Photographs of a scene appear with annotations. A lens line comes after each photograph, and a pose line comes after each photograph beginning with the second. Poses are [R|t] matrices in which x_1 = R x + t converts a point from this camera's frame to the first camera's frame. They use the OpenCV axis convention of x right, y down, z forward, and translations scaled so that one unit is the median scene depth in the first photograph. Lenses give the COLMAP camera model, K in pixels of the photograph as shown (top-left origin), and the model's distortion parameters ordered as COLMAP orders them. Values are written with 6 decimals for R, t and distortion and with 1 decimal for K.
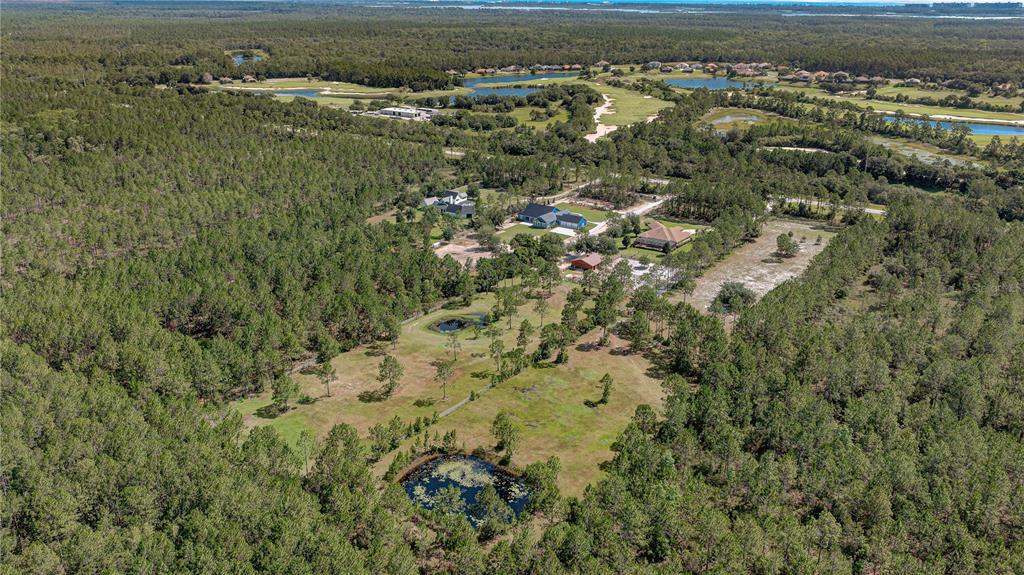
lens RADIAL K [[828.7, 0, 512.0], [0, 828.7, 287.5], [0, 0, 1]] dist [0.047628, -0.084711]
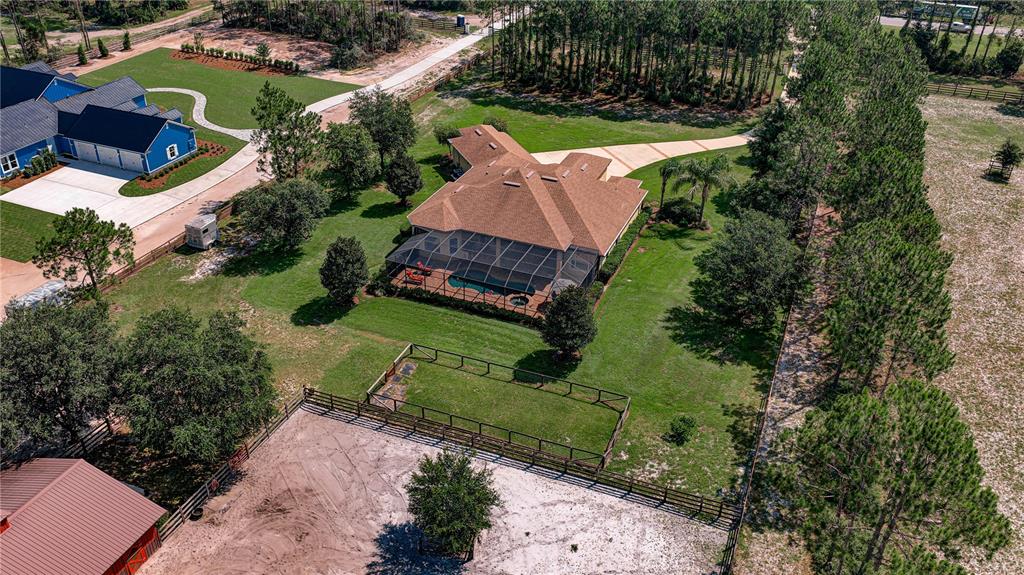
lens RADIAL K [[828.7, 0, 512.0], [0, 828.7, 287.5], [0, 0, 1]] dist [0.047628, -0.084711]
pose [[0.971127, -0.103742, 0.214824, 0.102436], [0.059497, 0.977364, 0.203028, -0.066382], [-0.231024, -0.184385, 0.955317, 0.617240]]
